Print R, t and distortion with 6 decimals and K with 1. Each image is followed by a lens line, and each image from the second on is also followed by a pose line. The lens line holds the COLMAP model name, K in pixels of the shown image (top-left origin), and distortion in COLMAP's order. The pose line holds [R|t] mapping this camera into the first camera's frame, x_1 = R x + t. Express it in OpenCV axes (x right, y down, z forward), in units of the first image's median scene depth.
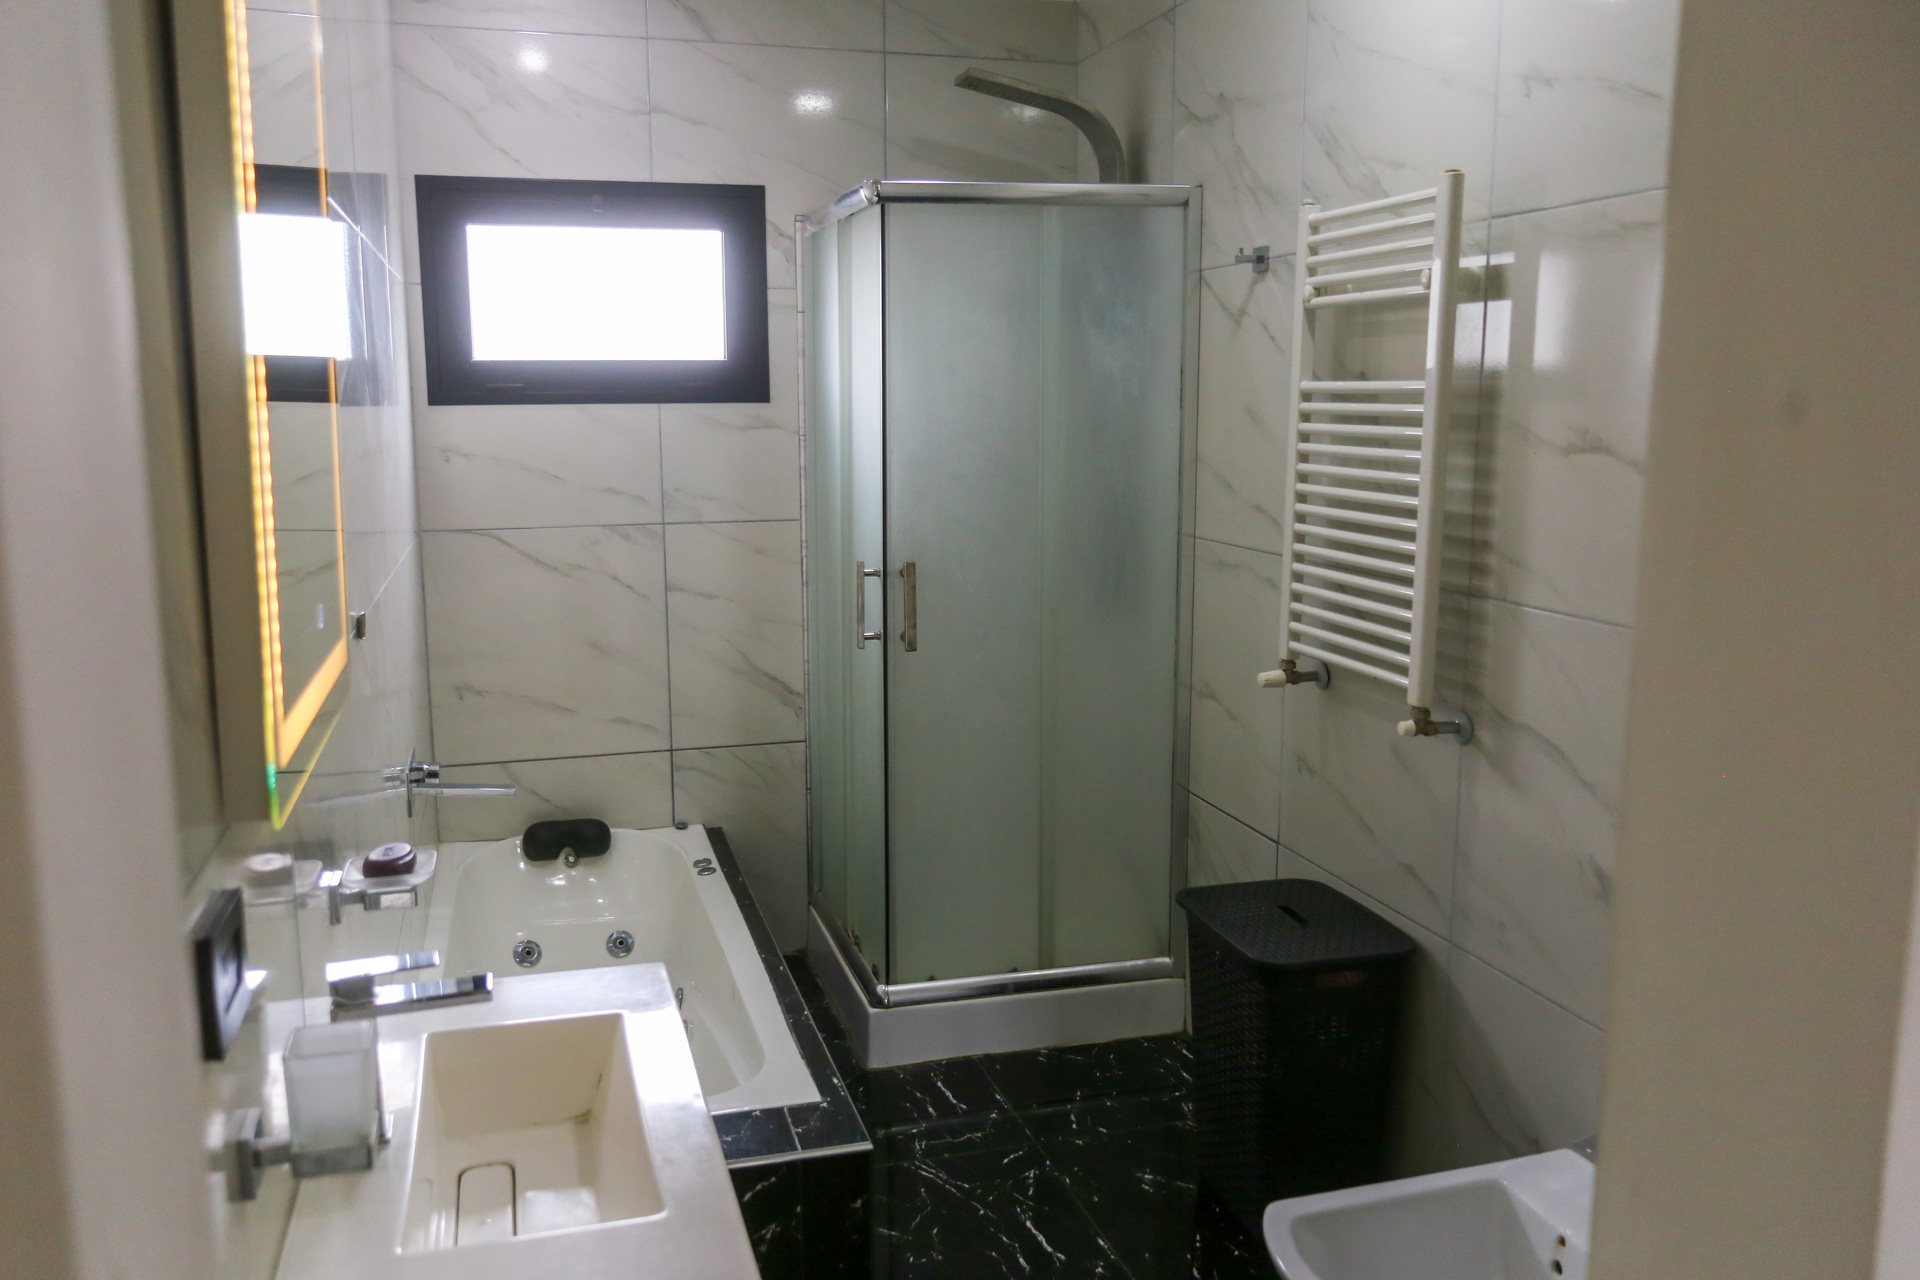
lens RADIAL K [[1521.5, 0, 960.0], [0, 1521.5, 640.0], [0, 0, 1]] dist [0.007001, 0.008412]
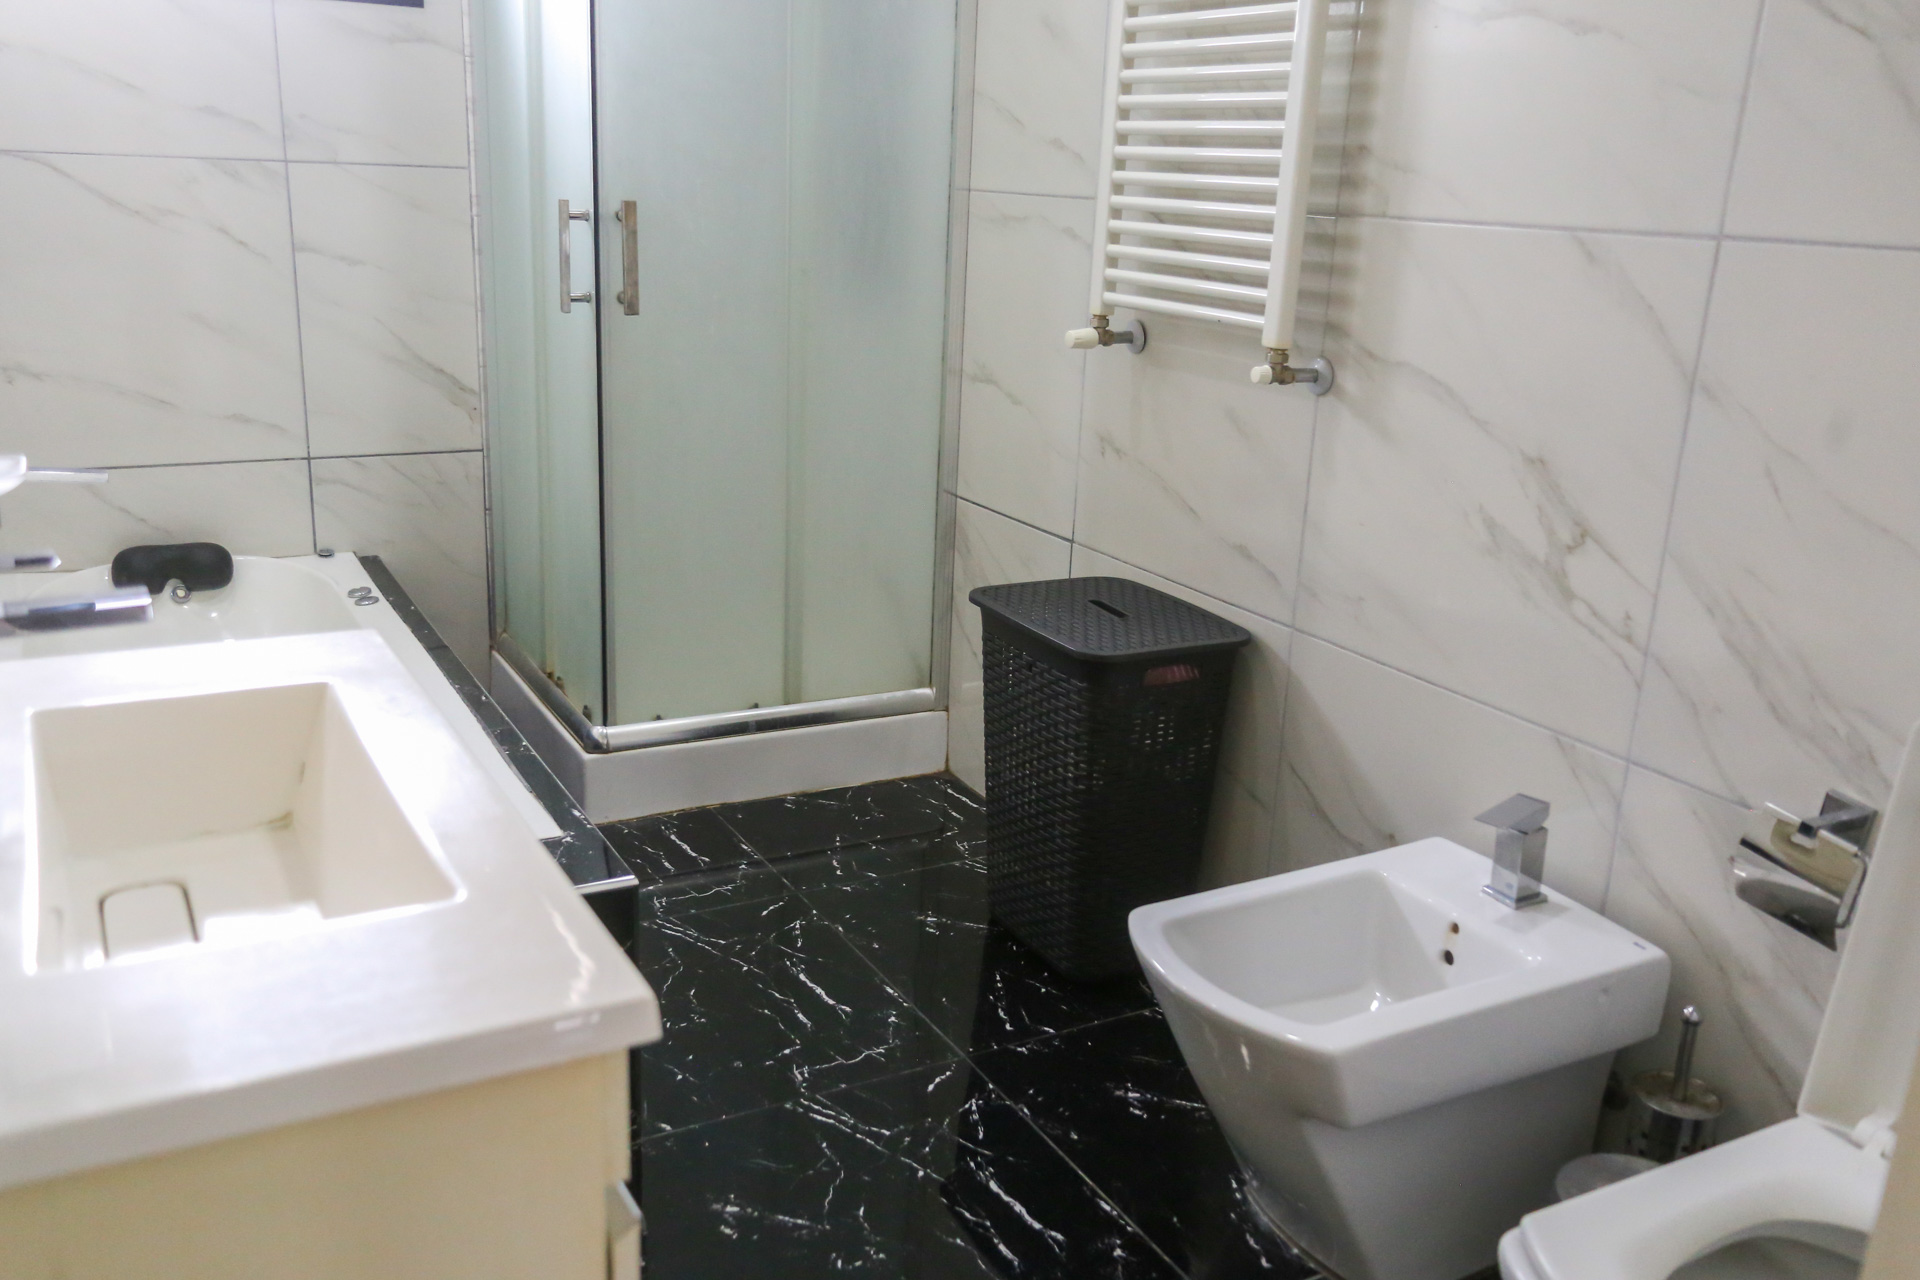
lens RADIAL K [[1609.8, 0, 955.9], [0, 1609.8, 631.4], [0, 0, 1]] dist [0.026802, 0.002807]
pose [[0.975384, -0.019855, 0.219619, -0.056259], [-0.006598, 0.992864, 0.119066, 0.071749], [-0.220416, -0.117584, 0.968293, 0.112182]]
